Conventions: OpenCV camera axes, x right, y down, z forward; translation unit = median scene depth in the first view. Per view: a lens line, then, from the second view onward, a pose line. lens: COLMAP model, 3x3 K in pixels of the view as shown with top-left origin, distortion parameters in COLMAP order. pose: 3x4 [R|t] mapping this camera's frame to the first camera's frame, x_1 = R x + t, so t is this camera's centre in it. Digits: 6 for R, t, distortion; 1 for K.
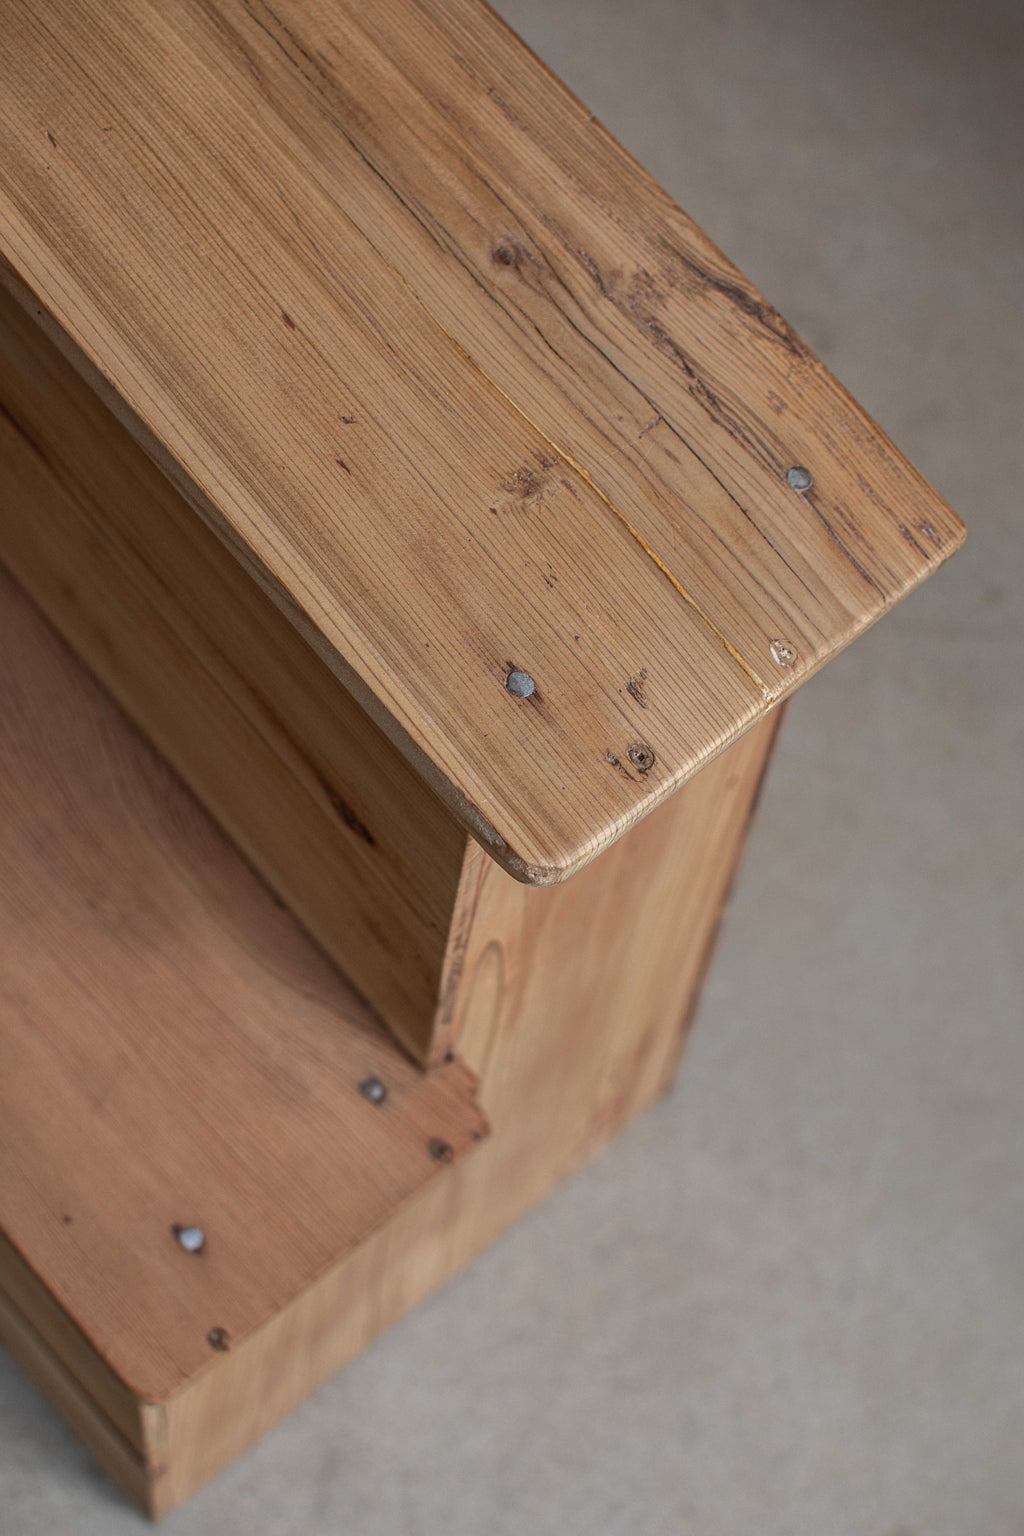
lens RADIAL K [[2355.5, 0, 524.3], [0, 2355.5, 773.7], [0, 0, 1]] dist [-0.184292, 0.000000]
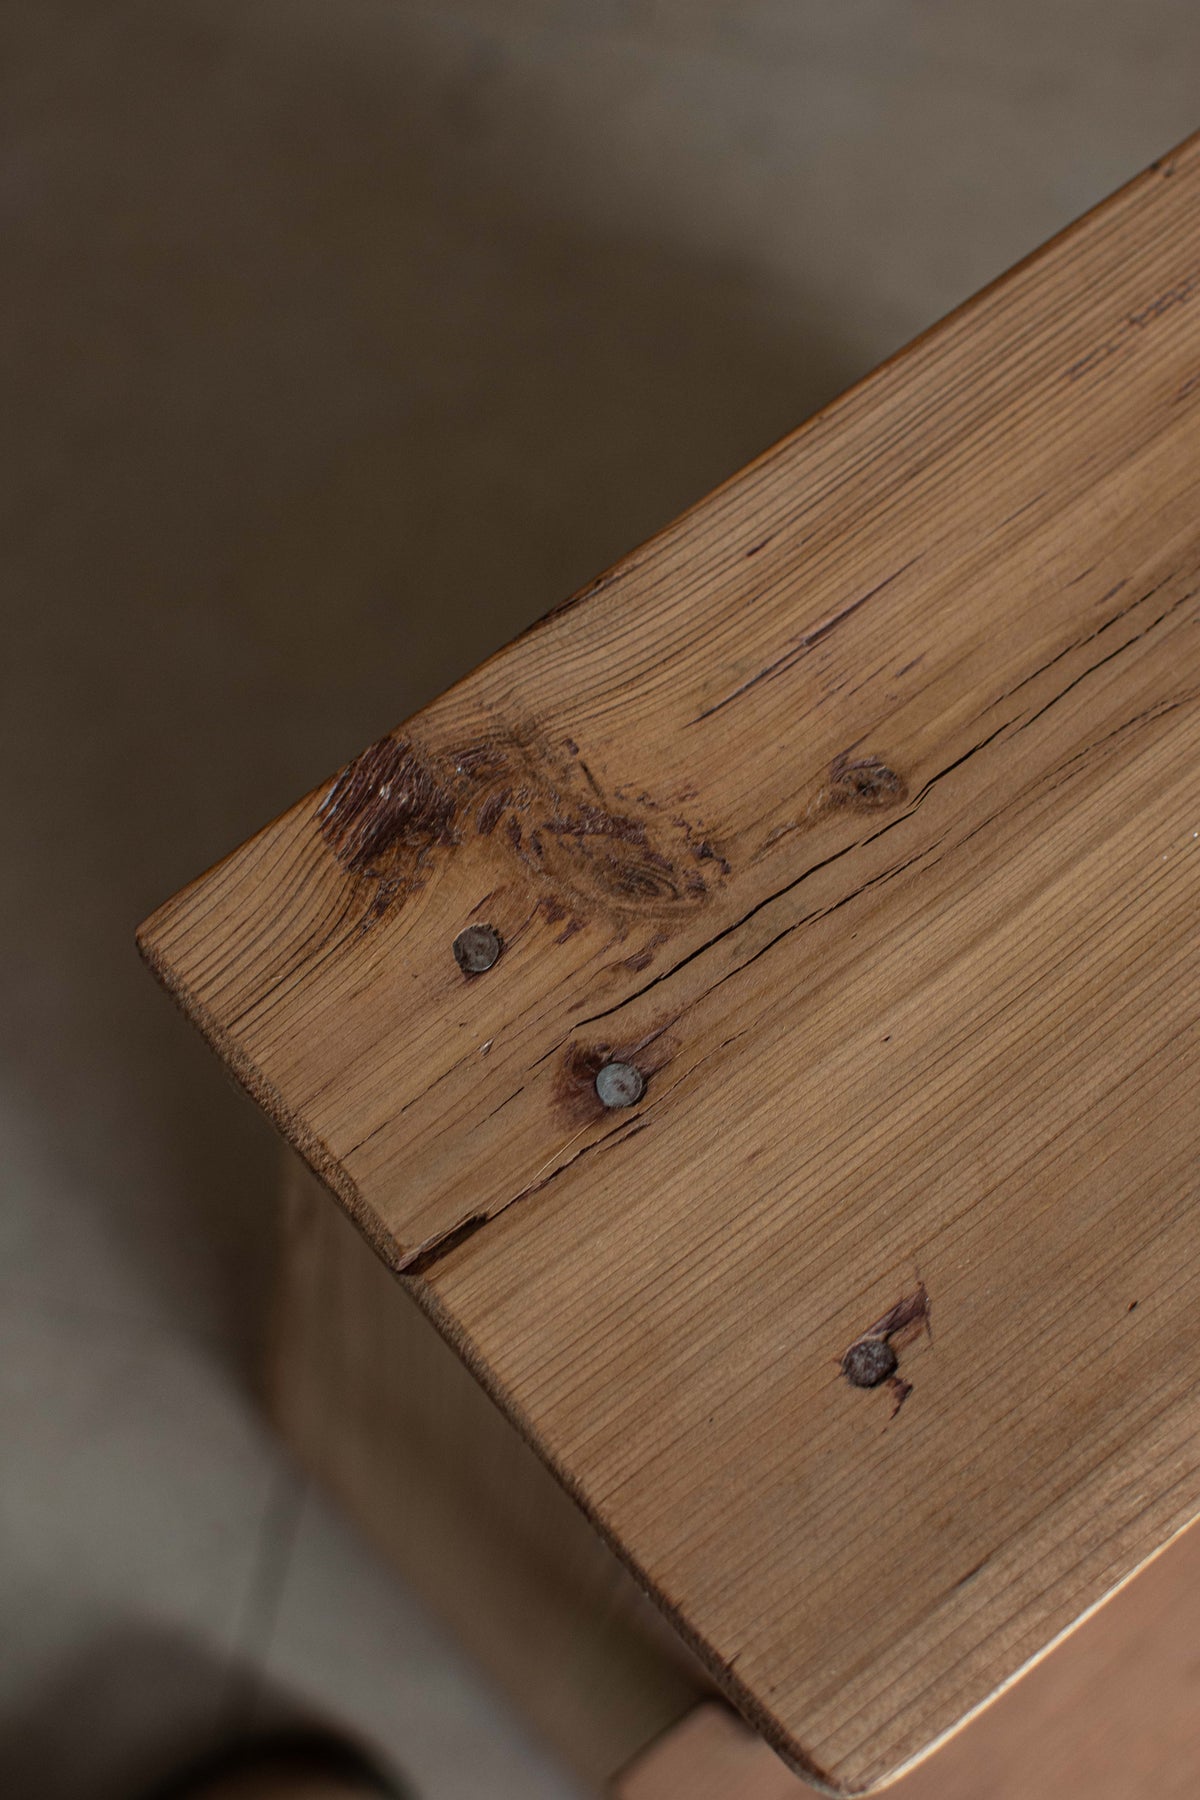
lens RADIAL K [[2760.4, 0, 596.6], [0, 2760.4, 911.2], [0, 0, 1]] dist [-0.184292, 0.000000]
pose [[0.029777, -0.993911, 0.106087, -0.238639], [0.941268, 0.063596, 0.331616, -0.646773], [-0.336344, 0.089982, 0.937431, 0.443002]]
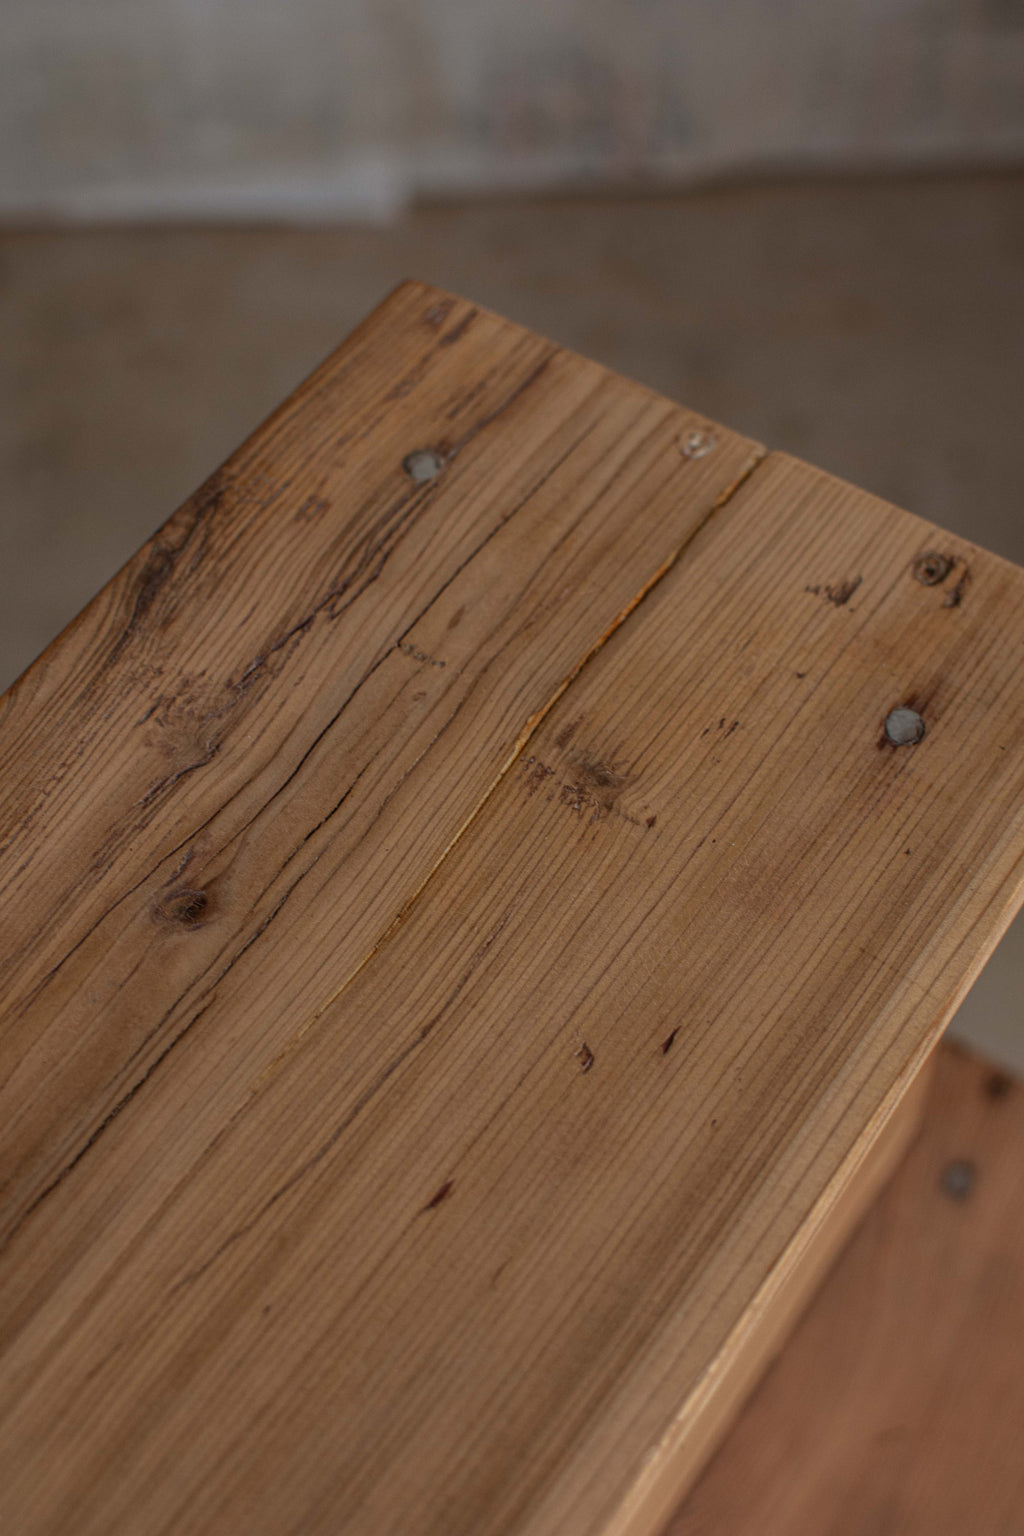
lens RADIAL K [[2355.5, 0, 514.2], [0, 2355.5, 809.1], [0, 0, 1]] dist [-0.184292, 0.000000]
pose [[-0.256607, -0.912814, 0.317684, -0.196391], [0.877138, -0.081890, 0.473205, -0.430044], [-0.405933, 0.400081, 0.821677, 0.461834]]
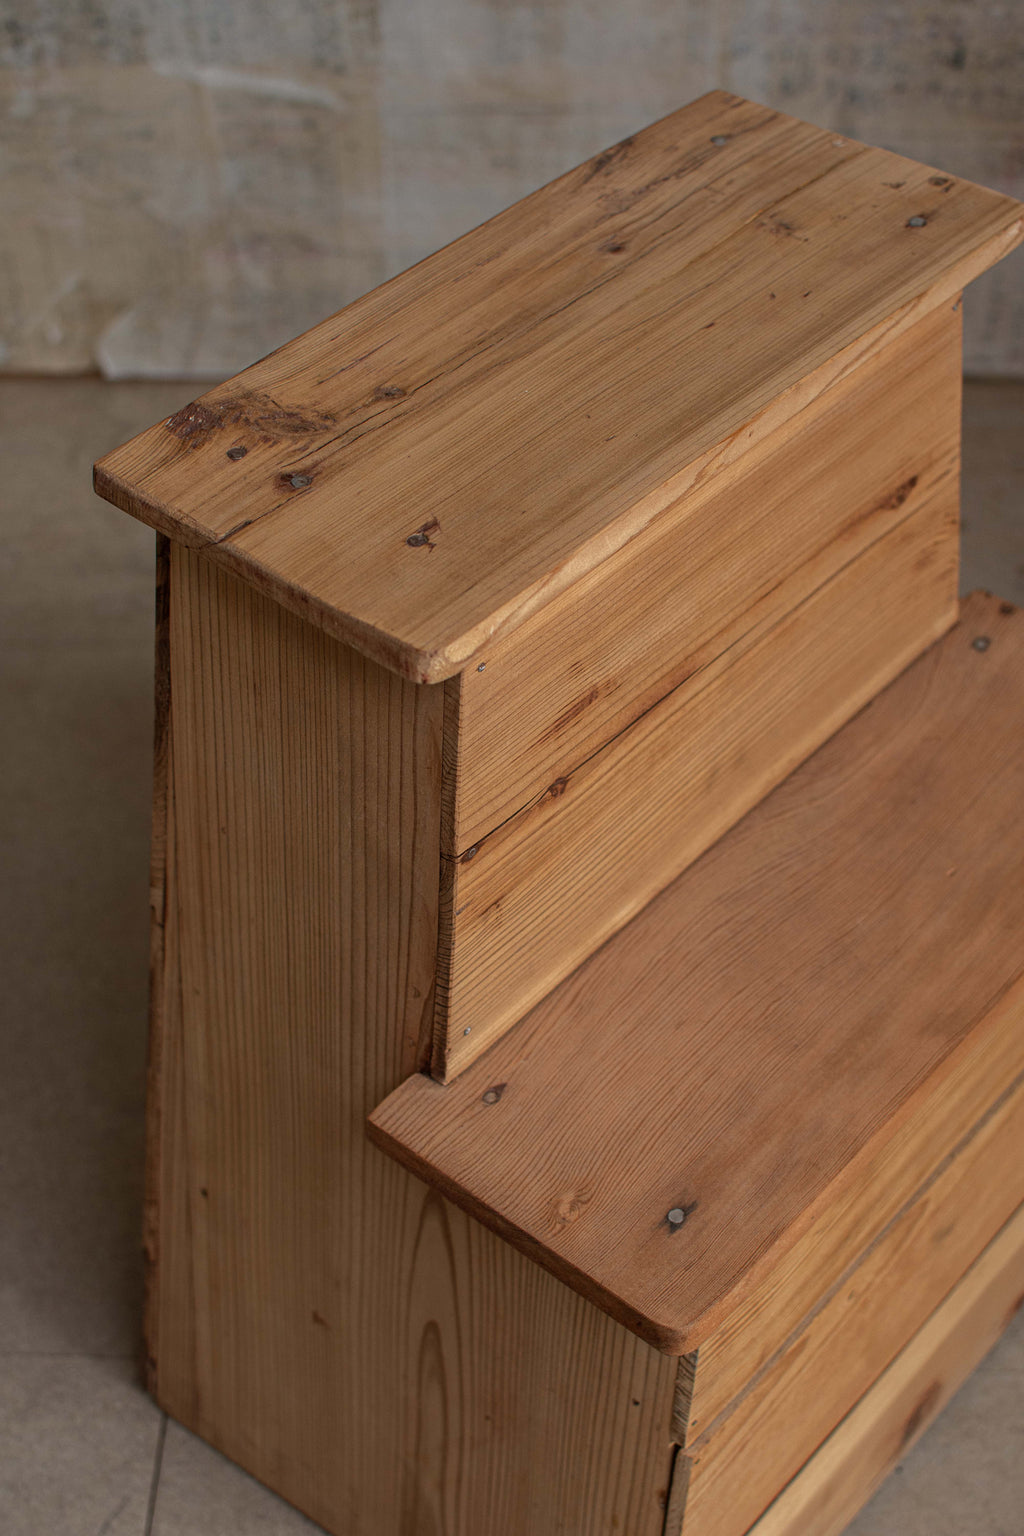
lens RADIAL K [[2355.5, 0, 505.4], [0, 2355.5, 765.9], [0, 0, 1]] dist [-0.184292, 0.000000]
pose [[-0.135677, -0.815403, 0.562770, -1.075936], [0.924144, 0.100601, 0.368561, -0.785078], [-0.357141, 0.570086, 0.739900, 0.132607]]
